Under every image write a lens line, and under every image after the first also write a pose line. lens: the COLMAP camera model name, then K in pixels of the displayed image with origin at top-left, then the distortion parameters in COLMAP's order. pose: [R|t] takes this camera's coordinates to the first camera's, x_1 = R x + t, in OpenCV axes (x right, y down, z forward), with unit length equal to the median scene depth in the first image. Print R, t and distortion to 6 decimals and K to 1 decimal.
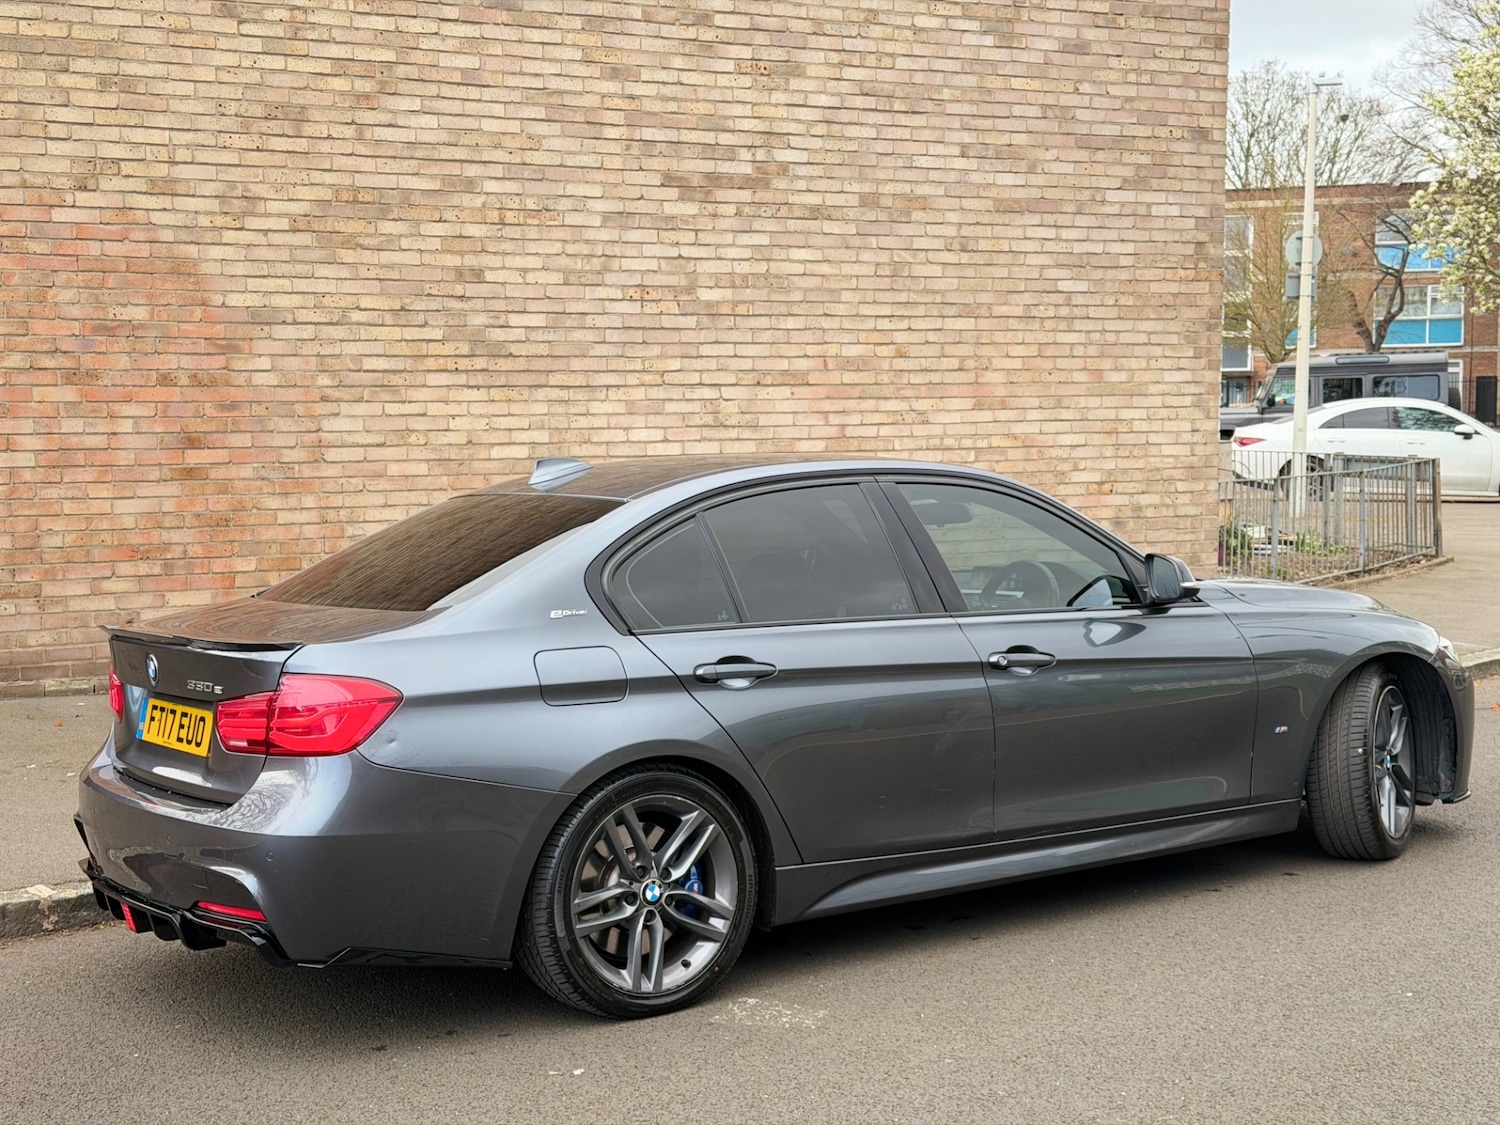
lens RADIAL K [[2071.5, 0, 750.5], [0, 2071.5, 566.4], [0, 0, 1]] dist [0.194494, -0.374838]
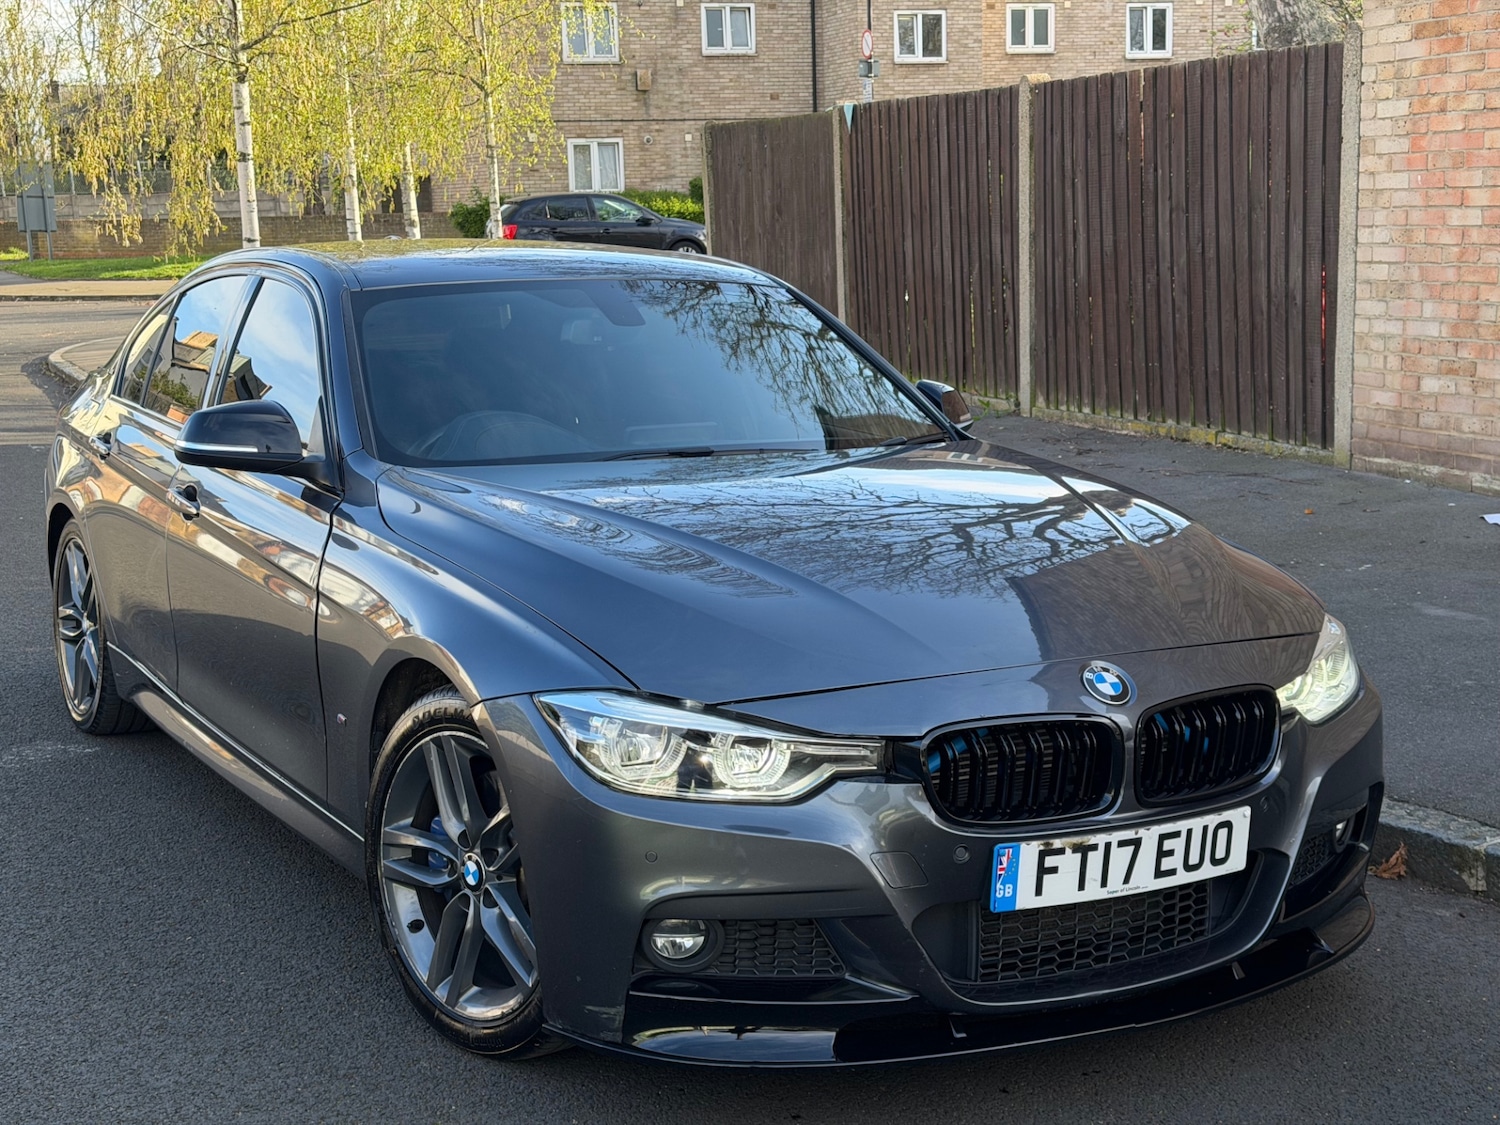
lens RADIAL K [[2071.5, 0, 750.5], [0, 2071.5, 566.4], [0, 0, 1]] dist [0.194494, -0.374838]
pose [[-0.084415, 0.183990, -0.979296, 0.506454], [-0.051429, 0.980690, 0.188685, -0.052798], [0.995103, 0.066293, -0.073323, 0.701953]]
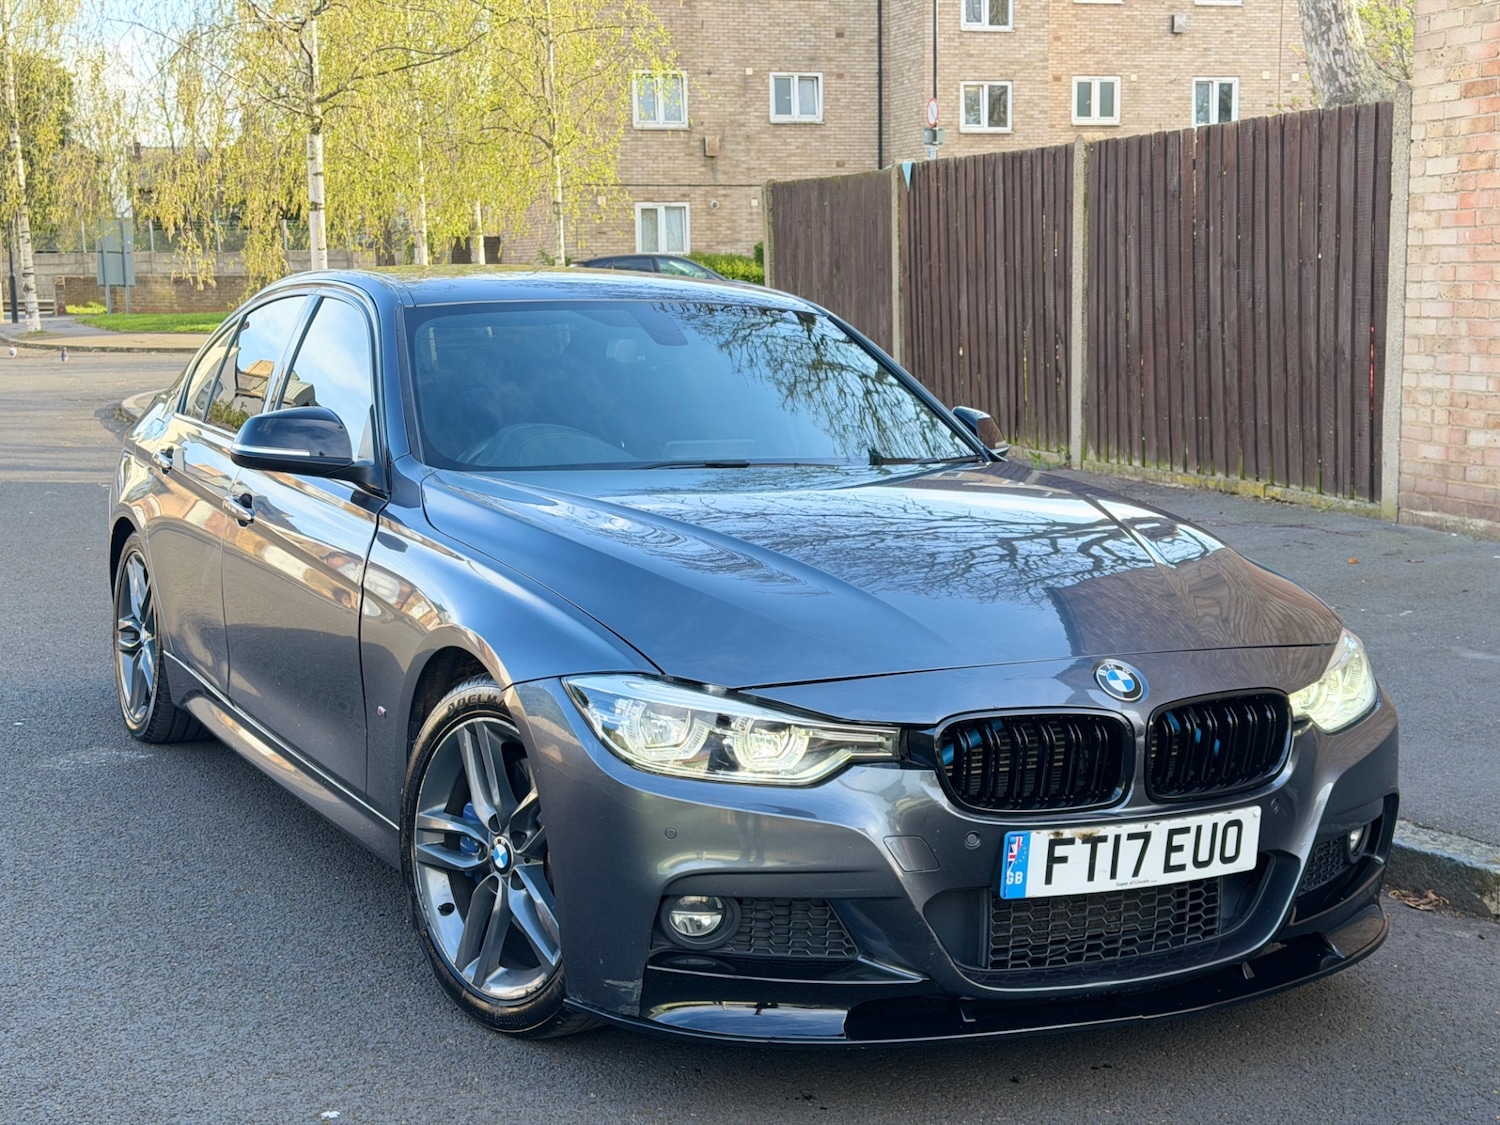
lens RADIAL K [[2070.6, 0, 749.3], [0, 2070.6, 558.4], [0, 0, 1]] dist [0.196531, -0.383347]
pose [[-0.116899, 0.146671, -0.982254, 0.518214], [-0.066389, 0.985668, 0.155082, -0.043920], [0.990922, 0.083340, -0.105486, 0.709156]]
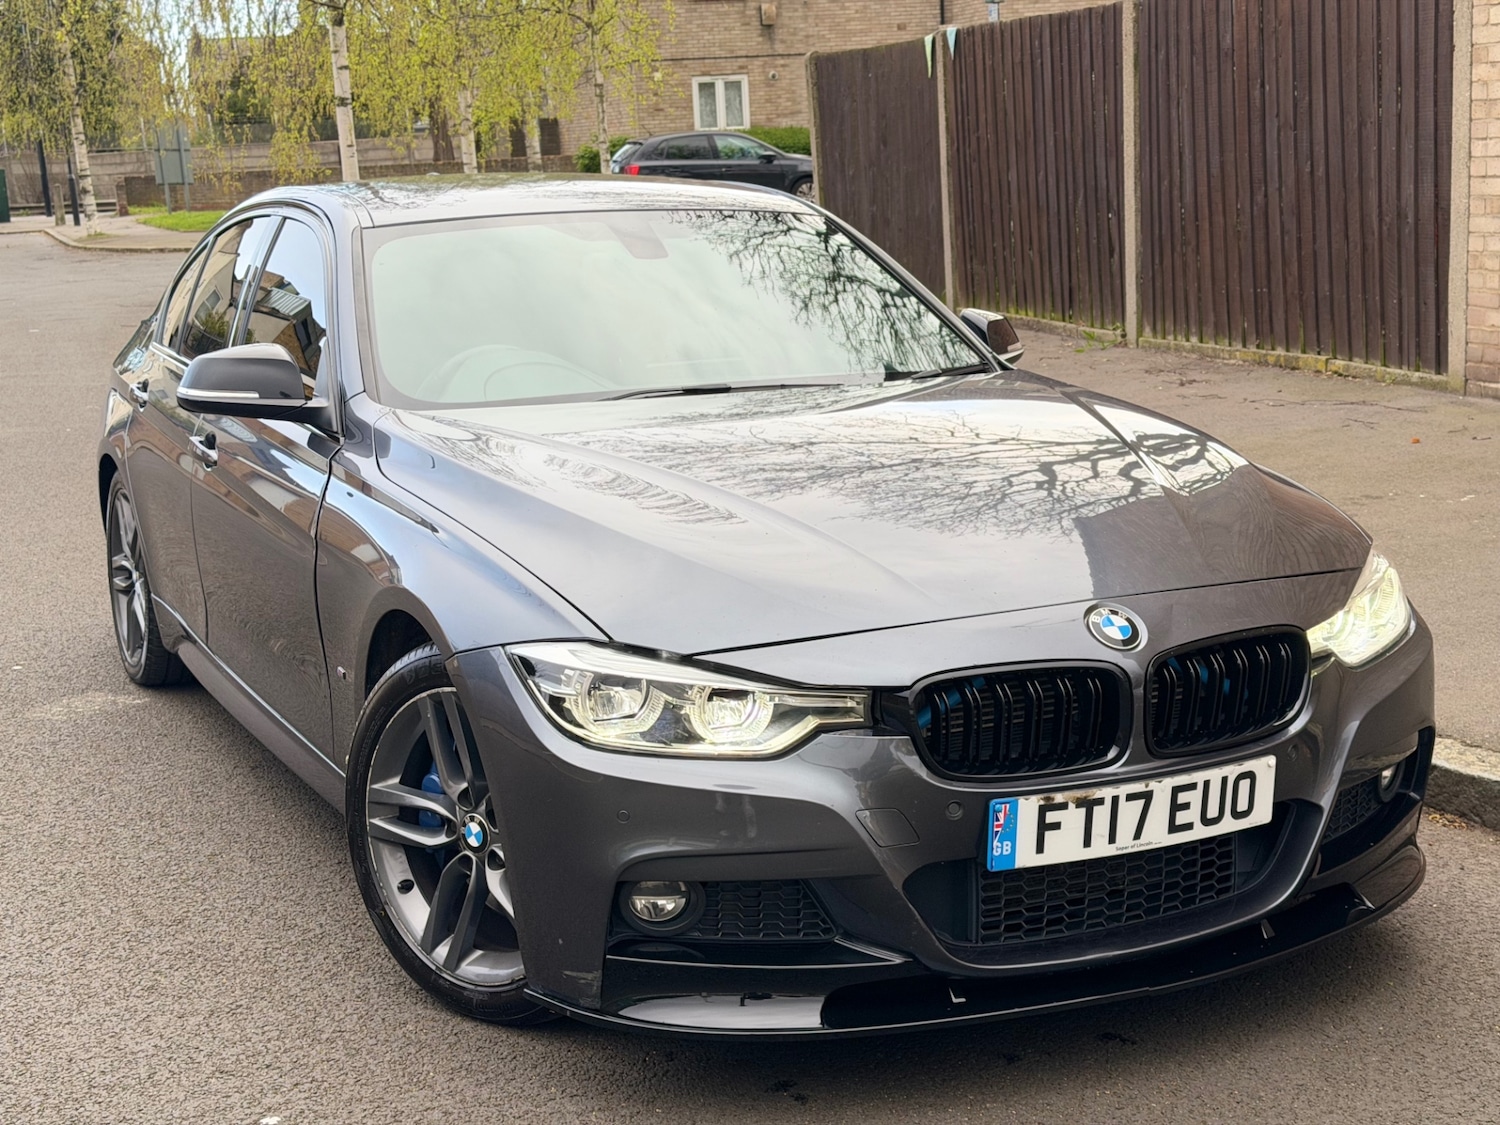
lens RADIAL K [[2069.3, 0, 773.7], [0, 2069.3, 571.9], [0, 0, 1]] dist [0.214947, -0.450084]
pose [[-0.138226, 0.216010, -0.966557, 0.487066], [-0.025717, 0.974814, 0.221533, -0.050579], [0.990067, 0.055479, -0.129190, 0.723193]]
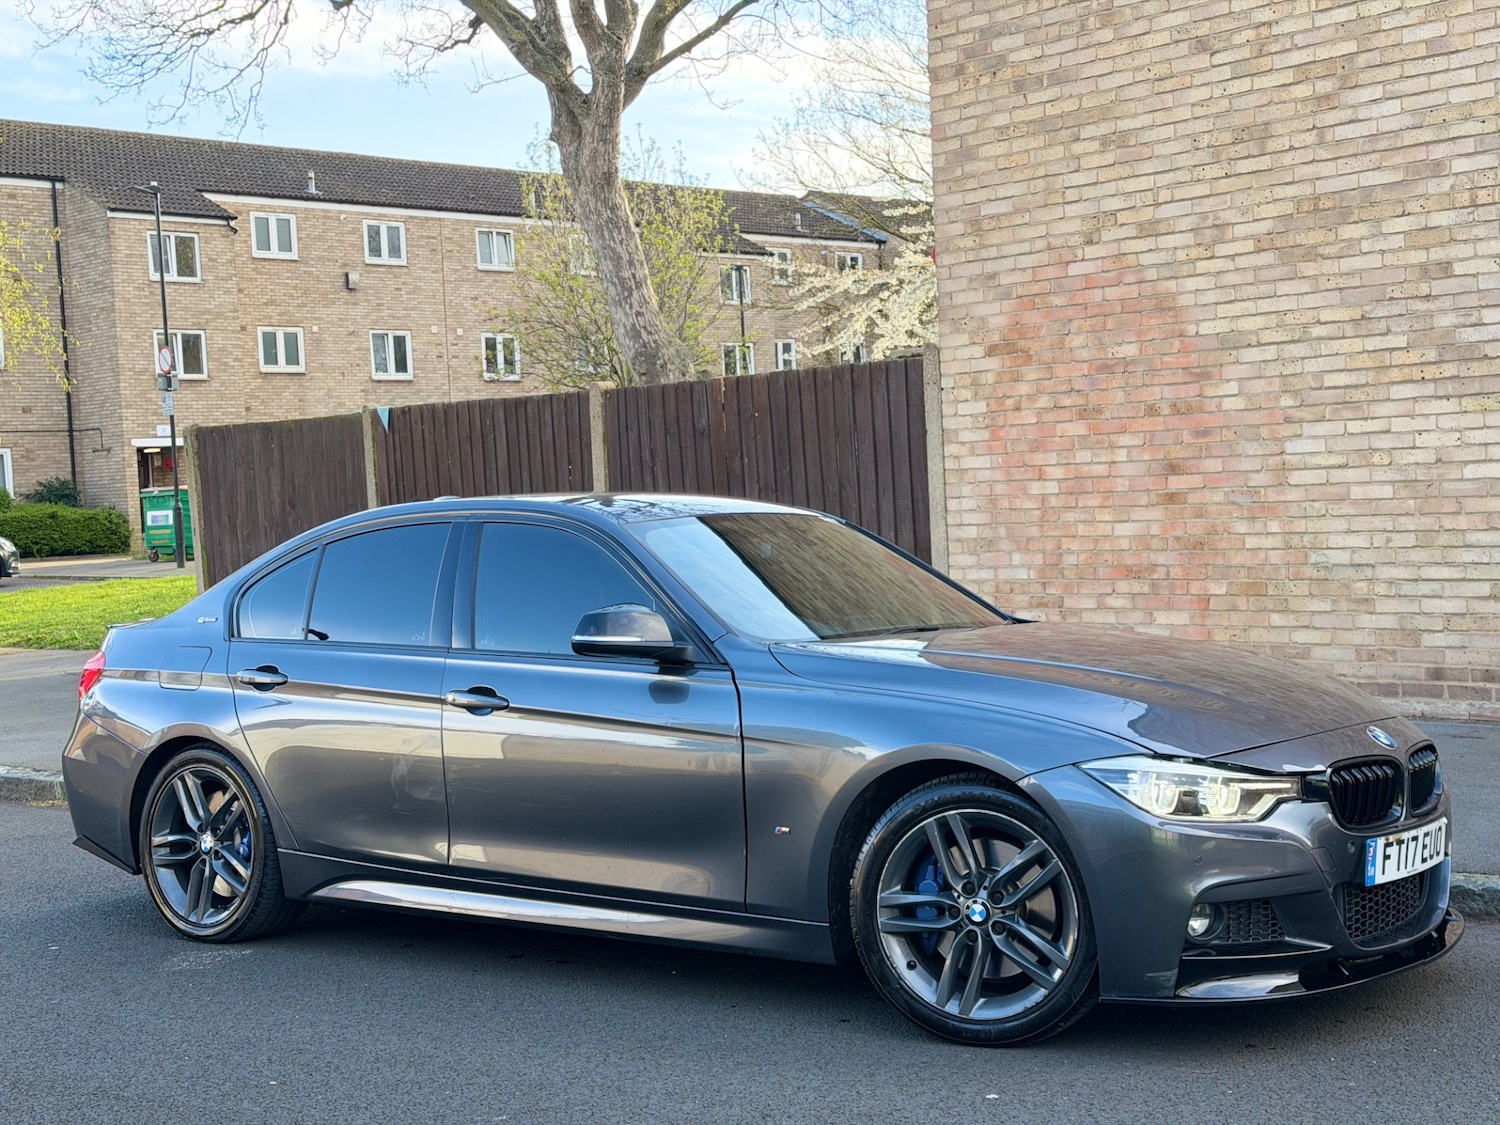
lens RADIAL K [[2069.7, 0, 745.3], [0, 2069.7, 570.6], [0, 0, 1]] dist [0.205301, -0.426538]
pose [[0.313856, 0.034124, -0.948857, 0.611908], [-0.034693, 0.999099, 0.024455, -0.024748], [0.948837, 0.025244, 0.314757, 0.440797]]
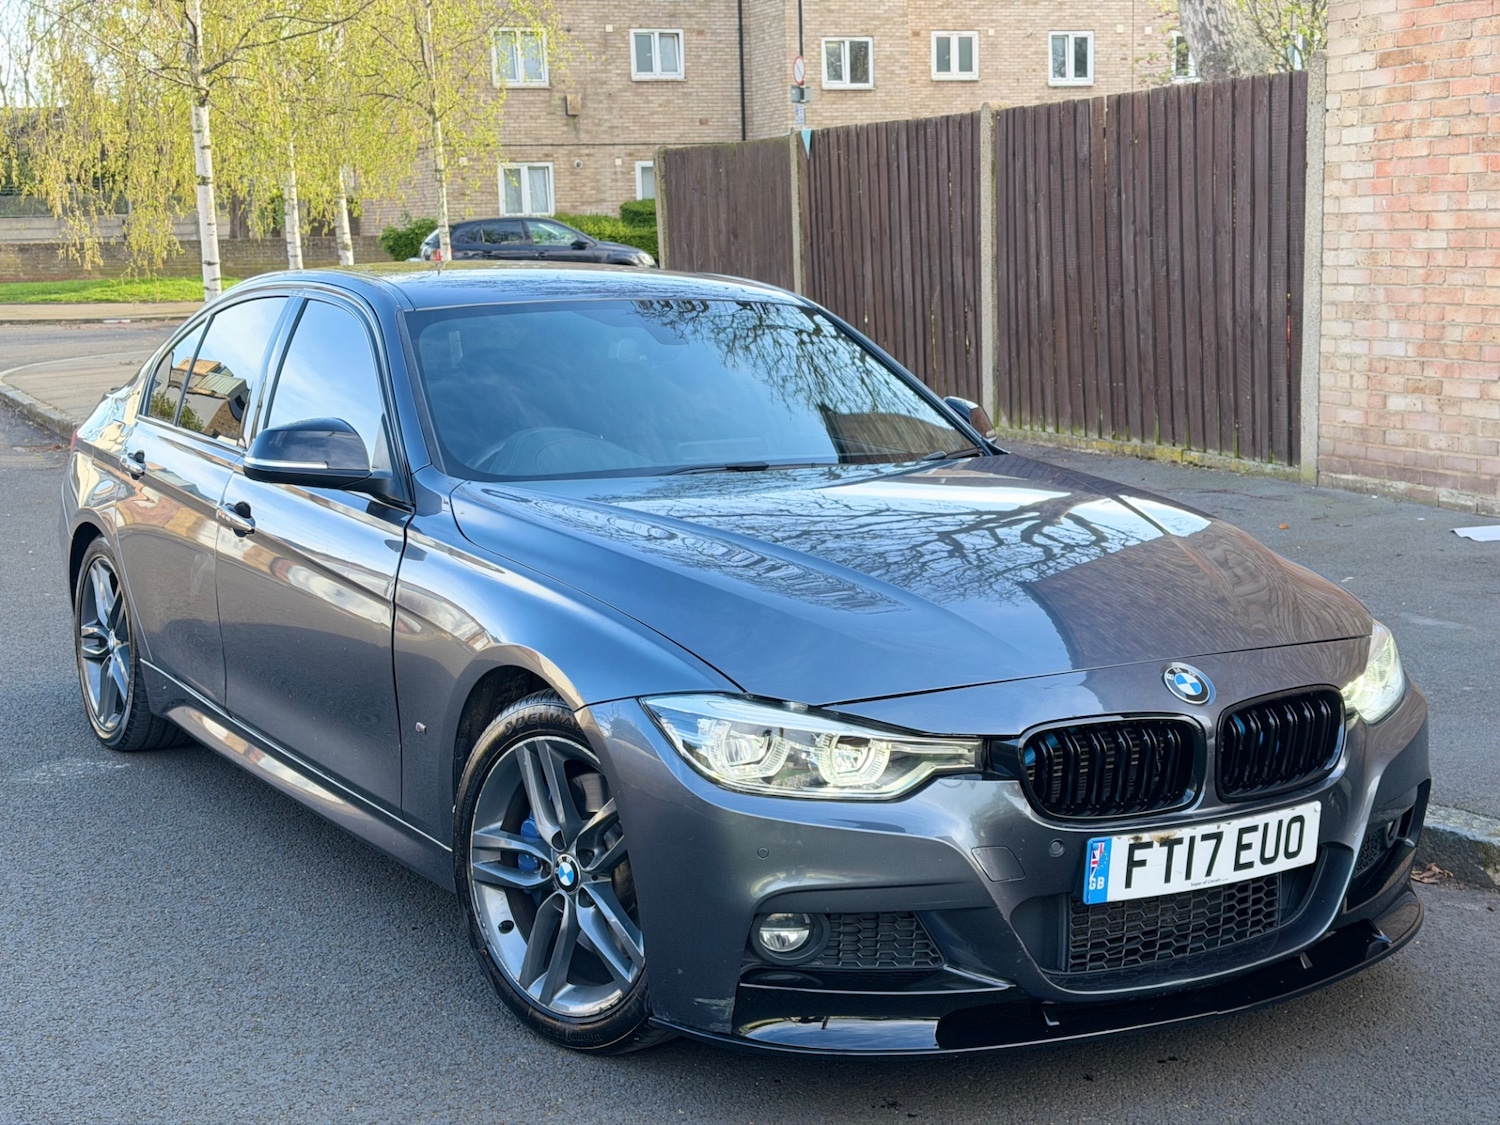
lens RADIAL K [[2067.5, 0, 746.7], [0, 2067.5, 568.5], [0, 0, 1]] dist [0.214270, -0.452023]
pose [[-0.046313, 0.174439, -0.983578, 0.519718], [-0.052266, 0.982863, 0.176774, -0.051111], [0.997559, 0.059595, -0.036402, 0.675587]]
